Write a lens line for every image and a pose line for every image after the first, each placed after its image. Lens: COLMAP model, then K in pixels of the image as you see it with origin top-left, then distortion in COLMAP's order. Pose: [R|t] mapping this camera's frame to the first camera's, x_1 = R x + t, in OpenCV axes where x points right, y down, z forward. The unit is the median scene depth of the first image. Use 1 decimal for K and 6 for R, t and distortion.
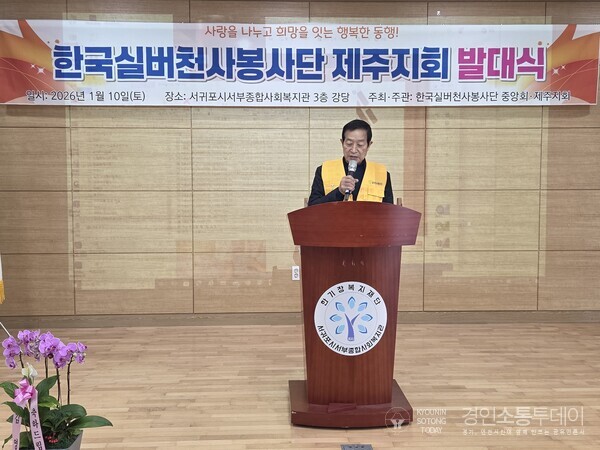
lens RADIAL K [[660.6, 0, 297.6], [0, 660.6, 221.6], [0, 0, 1]] dist [0.077450, 0.000000]
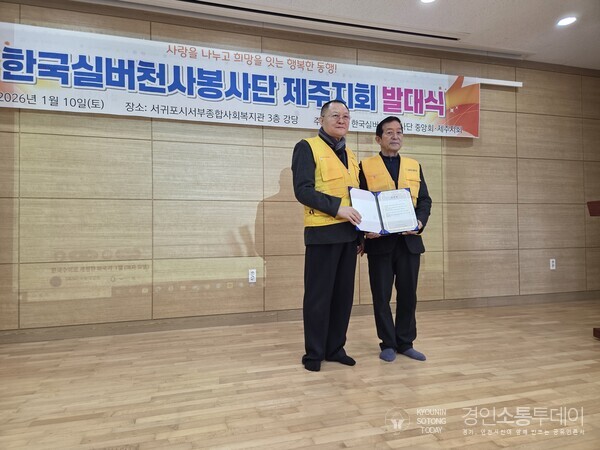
lens RADIAL K [[409.5, 0, 303.9], [0, 409.5, 222.8], [0, 0, 1]] dist [0.063845, -0.043362]
pose [[0.969836, -0.005116, 0.243705, -0.088179], [0.027324, 0.995760, -0.087834, 0.054542], [-0.242223, 0.091844, 0.965864, 0.325498]]
